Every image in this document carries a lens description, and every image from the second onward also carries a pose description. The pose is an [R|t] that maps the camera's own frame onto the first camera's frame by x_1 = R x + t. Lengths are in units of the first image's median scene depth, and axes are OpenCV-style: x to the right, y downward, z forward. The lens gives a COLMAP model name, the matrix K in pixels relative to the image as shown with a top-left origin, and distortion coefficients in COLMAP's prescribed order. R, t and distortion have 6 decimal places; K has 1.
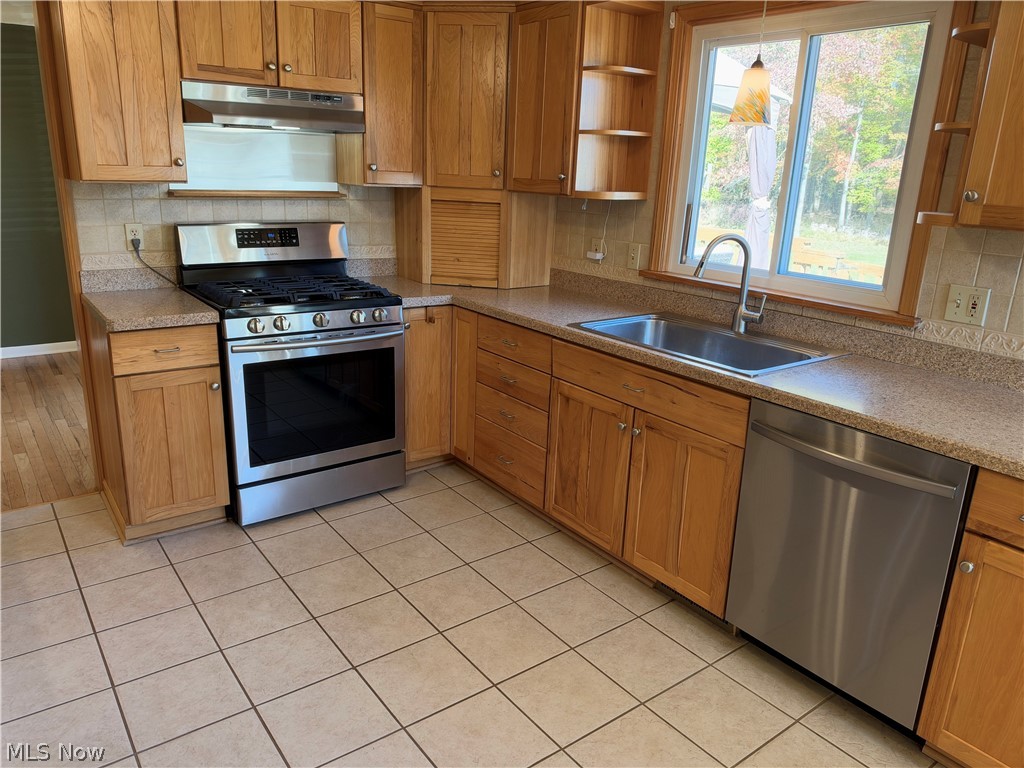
lens RADIAL K [[733.5, 0, 513.5], [0, 733.5, 384.7], [0, 0, 1]] dist [0.073548, -0.161640]
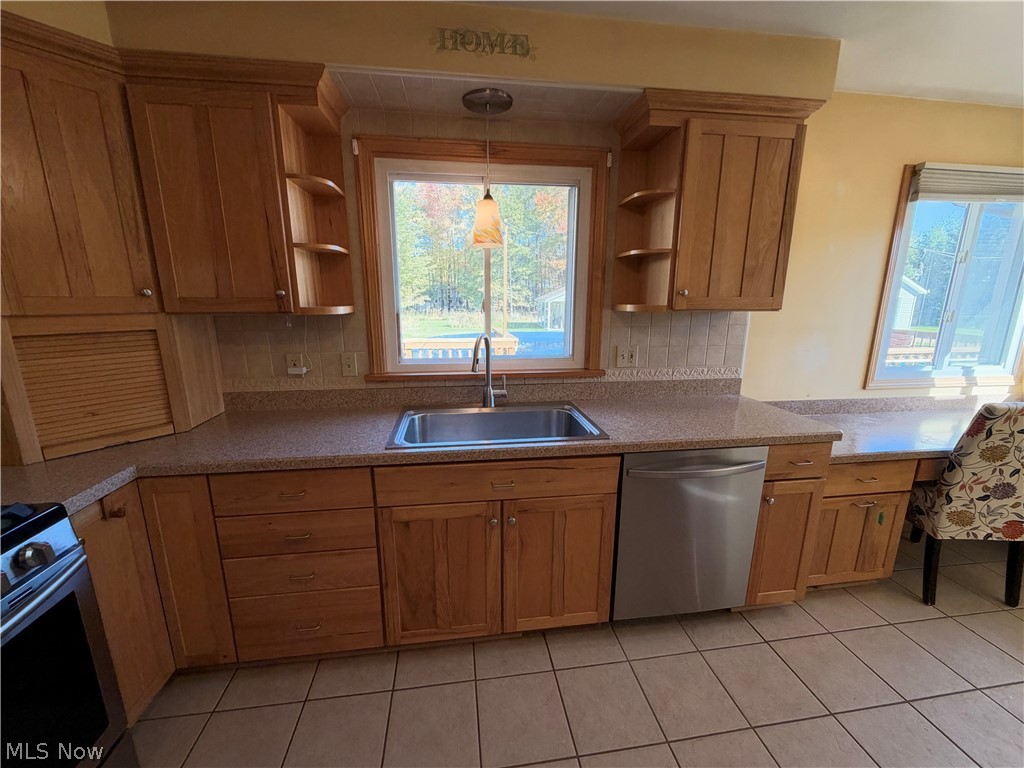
lens RADIAL K [[402.9, 0, 507.8], [0, 402.9, 383.6], [0, 0, 1]] dist [0.000923, 0.000046]
pose [[0.490170, -0.219869, 0.843440, -0.242644], [0.264244, 0.959607, 0.096585, -0.157272], [-0.830607, 0.175531, 0.528470, 0.553640]]
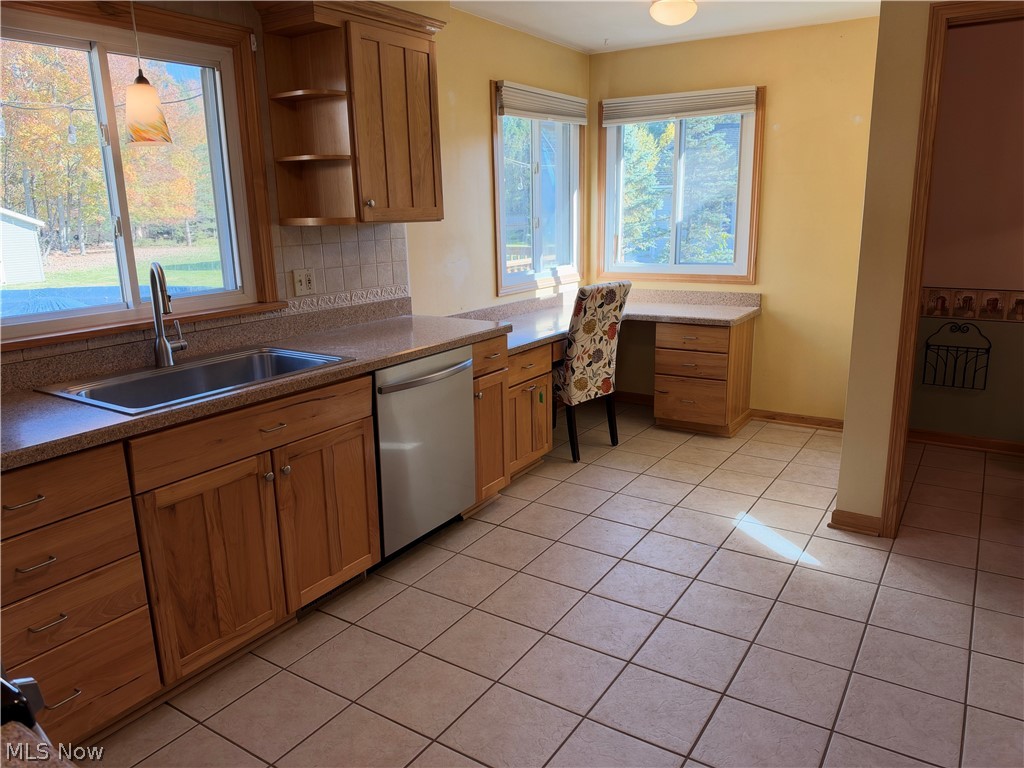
lens RADIAL K [[733.5, 0, 513.5], [0, 733.5, 384.7], [0, 0, 1]] dist [0.073548, -0.161640]
pose [[-0.338414, -0.254131, 0.906032, -0.631034], [0.273634, 0.894657, 0.353146, -0.239242], [-0.900333, 0.367431, -0.233226, 0.773251]]
